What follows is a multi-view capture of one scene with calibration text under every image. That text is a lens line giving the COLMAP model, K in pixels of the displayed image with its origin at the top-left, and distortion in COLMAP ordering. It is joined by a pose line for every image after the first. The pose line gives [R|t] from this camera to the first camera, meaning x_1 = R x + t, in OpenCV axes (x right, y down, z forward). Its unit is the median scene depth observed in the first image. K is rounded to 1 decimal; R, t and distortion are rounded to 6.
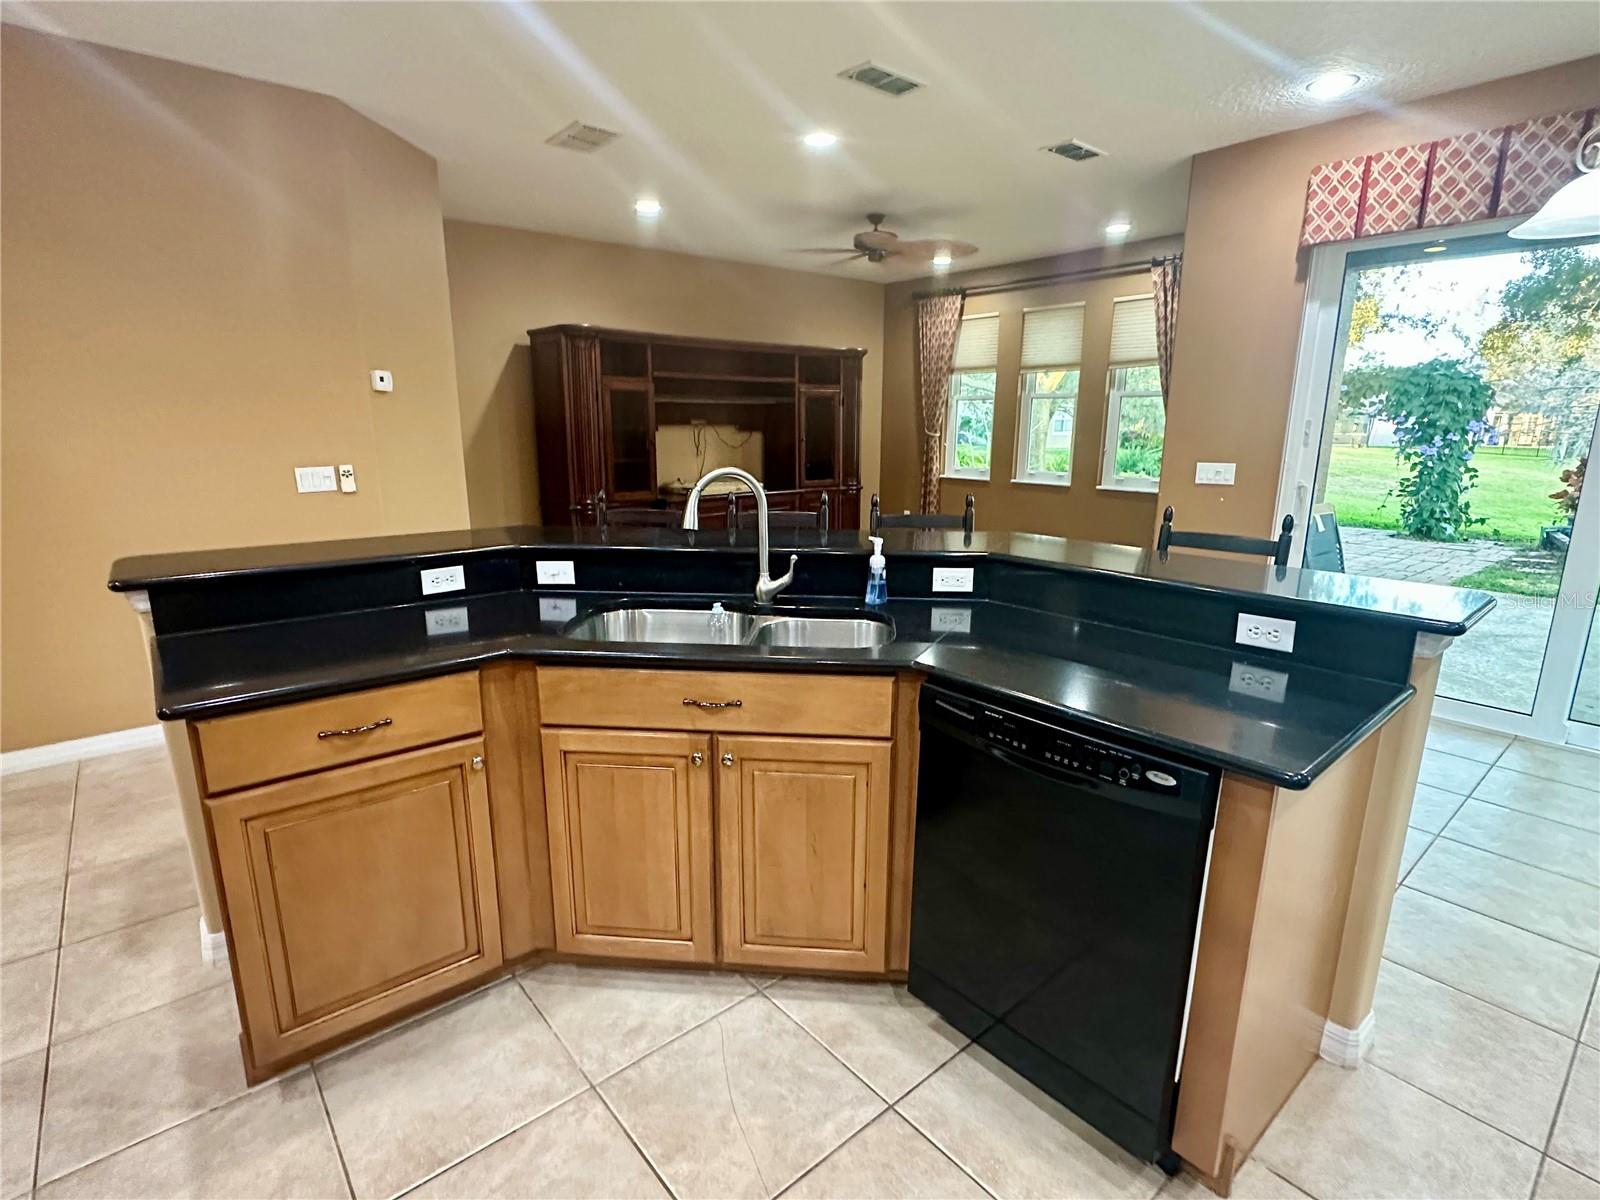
lens RADIAL K [[793.9, 0, 799.0], [0, 793.9, 606.2], [0, 0, 1]] dist [0.000149, 0.001417]
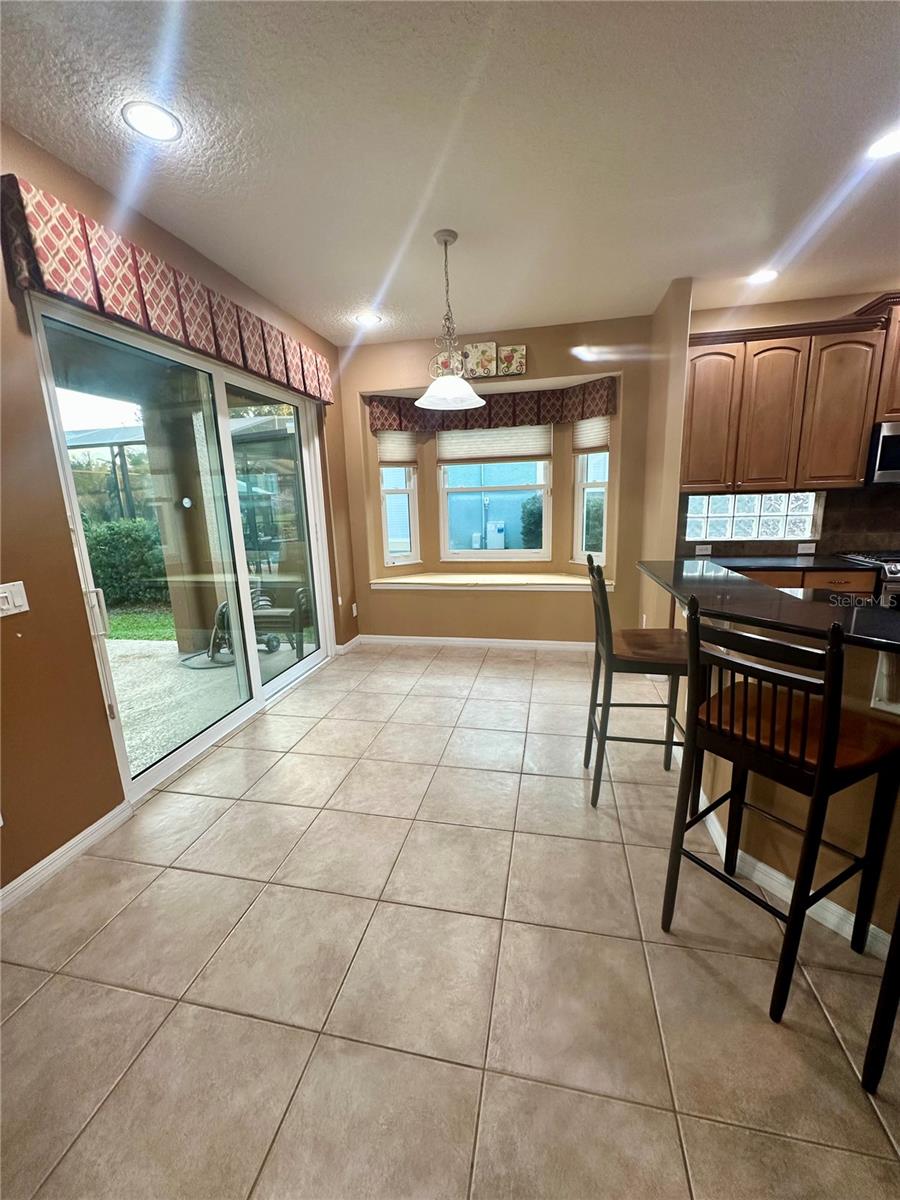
lens RADIAL K [[480.0, 0, 450.5], [0, 480.0, 602.1], [0, 0, 1]] dist [-0.001832, 0.000471]
pose [[-0.610992, -0.154129, 0.776488, -0.000090], [0.208912, 0.914699, 0.345950, -0.133301], [-0.763574, 0.373590, -0.526674, 0.547461]]
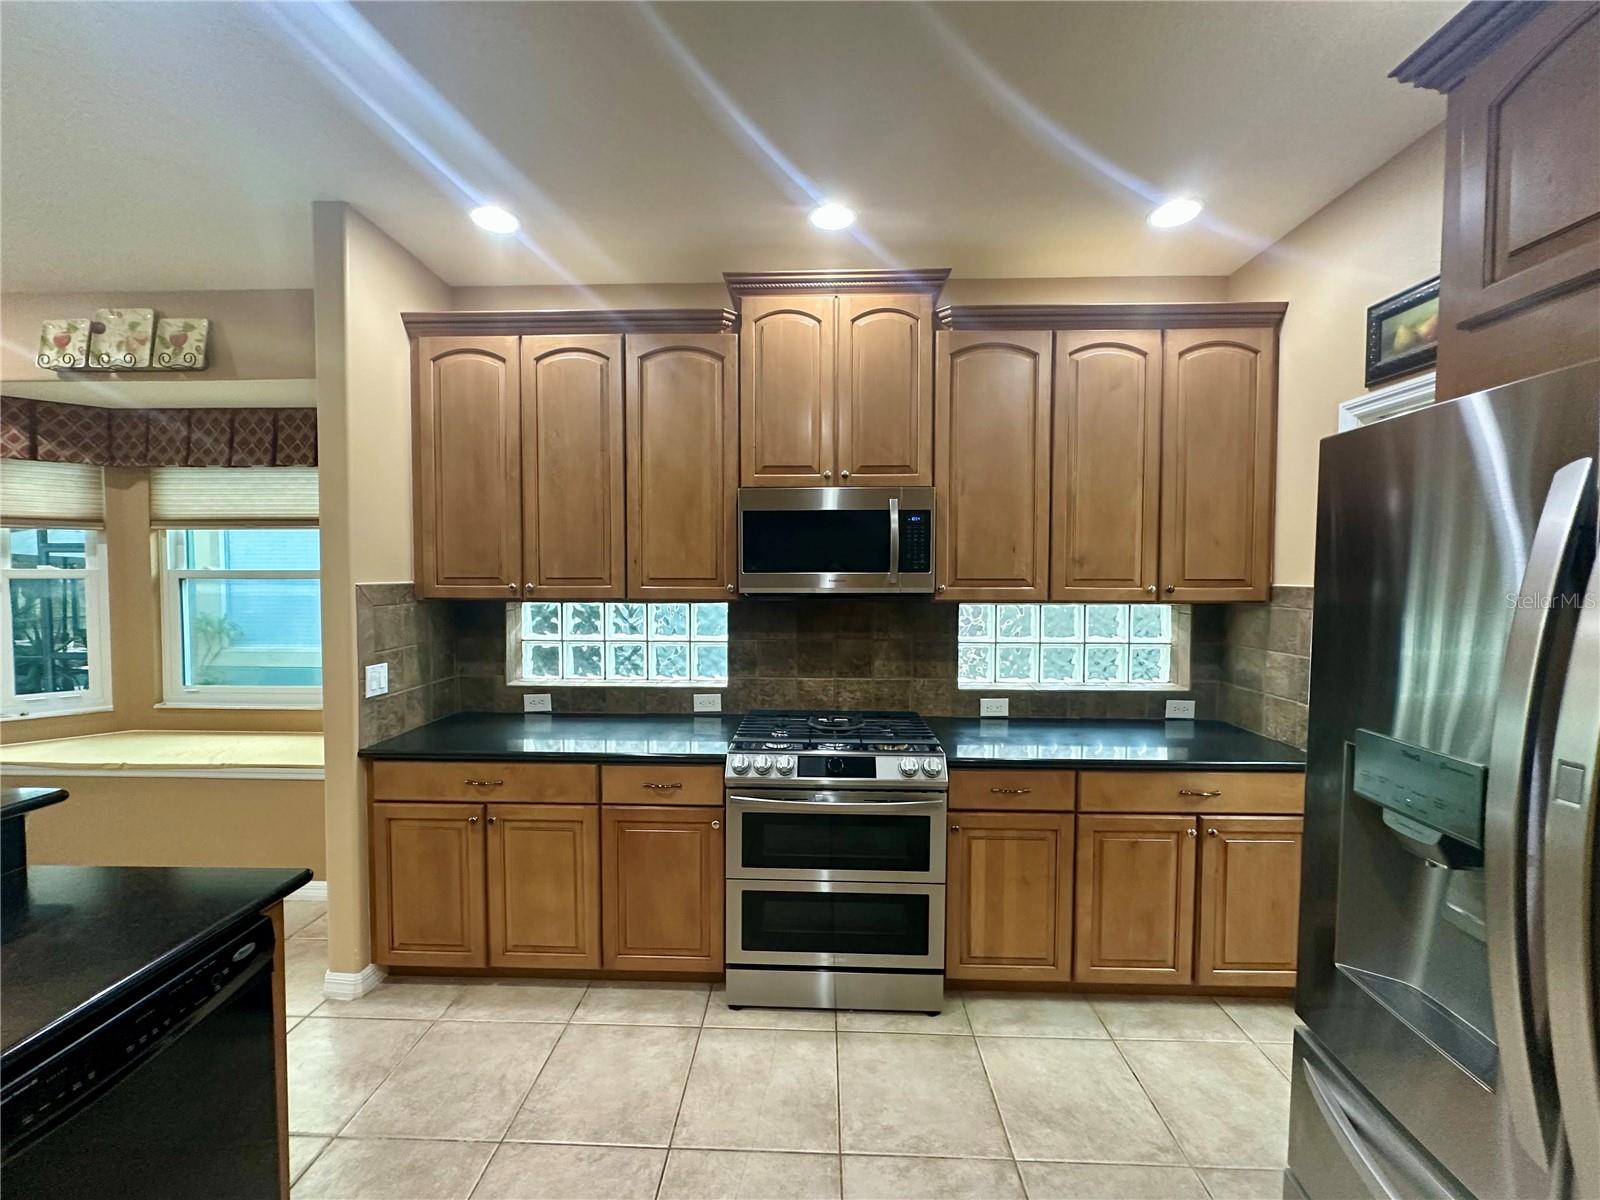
lens RADIAL K [[640.0, 0, 803.0], [0, 640.0, 598.2], [0, 0, 1]] dist [-0.001832, 0.000471]
pose [[-0.740869, -0.030594, 0.670953, -0.117486], [0.149406, 0.966426, 0.209042, -0.058400], [-0.654822, 0.255117, -0.711424, 0.178731]]
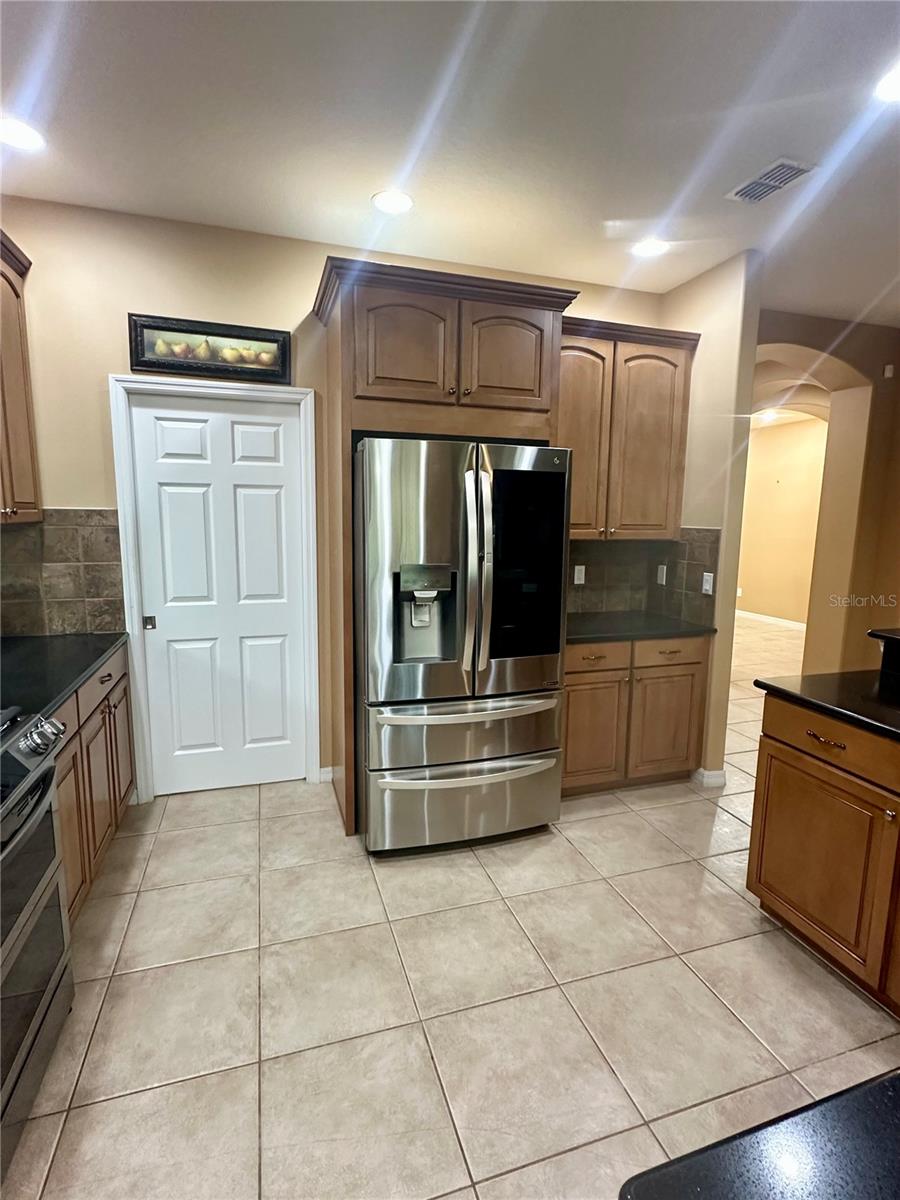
lens RADIAL K [[595.4, 0, 449.2], [0, 595.4, 597.6], [0, 0, 1]] dist [0.000149, 0.001417]
pose [[-0.384038, 0.116083, -0.915991, 0.166392], [-0.225331, 0.950286, 0.214901, -0.042167], [0.895400, 0.288931, -0.338789, 0.146487]]
